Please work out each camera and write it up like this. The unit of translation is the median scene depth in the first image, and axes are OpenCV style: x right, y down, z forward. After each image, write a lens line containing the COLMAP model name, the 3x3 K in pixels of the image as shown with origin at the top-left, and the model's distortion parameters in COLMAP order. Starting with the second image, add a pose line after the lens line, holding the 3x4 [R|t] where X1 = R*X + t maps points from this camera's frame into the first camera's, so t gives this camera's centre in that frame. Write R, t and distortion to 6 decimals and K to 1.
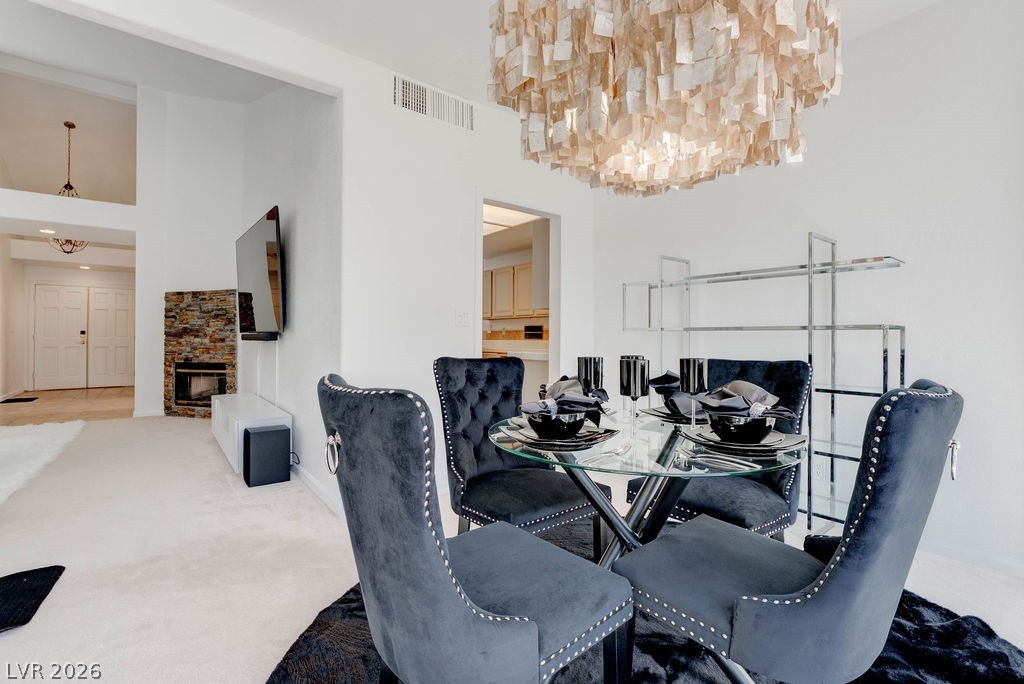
lens RADIAL K [[463.3, 0, 507.2], [0, 463.3, 340.5], [0, 0, 1]] dist [-0.018792, 0.007102]
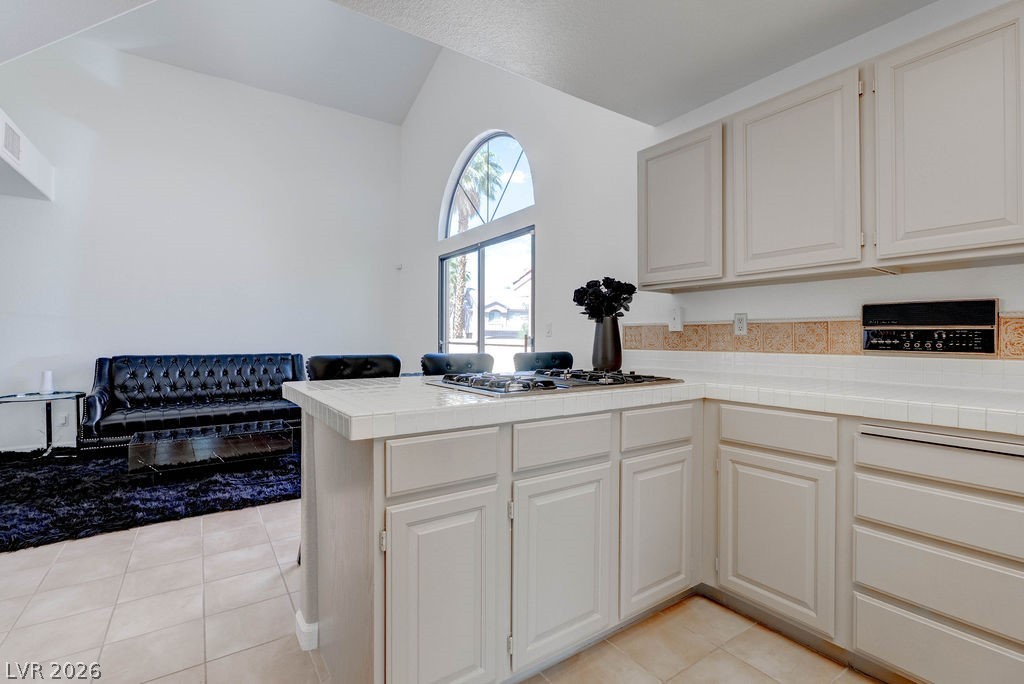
lens RADIAL K [[462.5, 0, 508.1], [0, 462.5, 336.6], [0, 0, 1]] dist [-0.020027, 0.005962]
pose [[0.998358, -0.003385, -0.057178, -0.156420], [0.003134, 0.999985, -0.004475, -0.011025], [0.057193, 0.004288, 0.998354, 0.695730]]
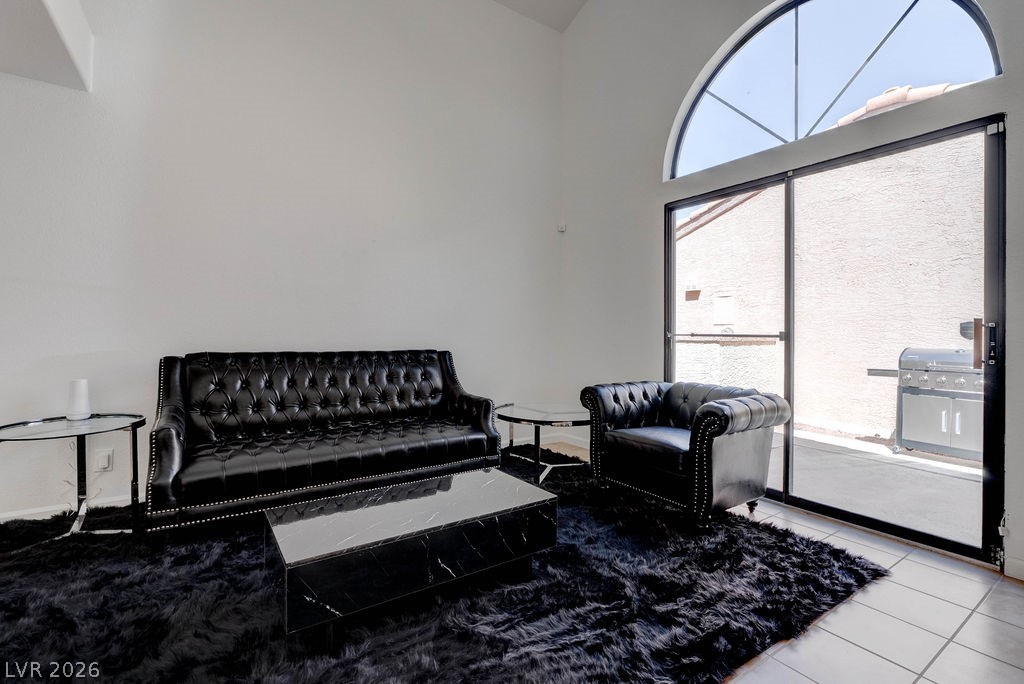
lens RADIAL K [[462.5, 0, 508.1], [0, 462.5, 336.6], [0, 0, 1]] dist [-0.020027, 0.005962]
pose [[0.997679, 0.003762, -0.067983, -0.441371], [-0.003533, 0.999988, 0.003484, -0.004949], [0.067996, -0.003236, 0.997680, 0.931184]]
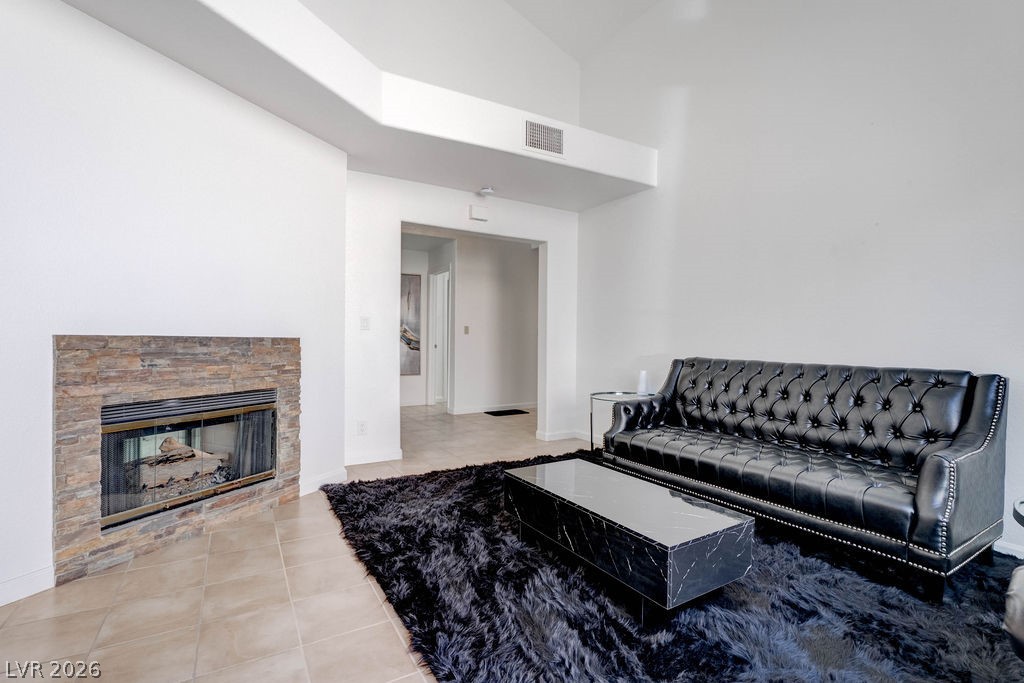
lens RADIAL K [[463.3, 0, 507.2], [0, 463.3, 340.0], [0, 0, 1]] dist [-0.018792, 0.007102]
pose [[-0.107751, -0.002683, -0.994174, -0.212241], [-0.014134, 0.999899, -0.001167, -0.004954], [0.994077, 0.013926, -0.107778, 1.148128]]
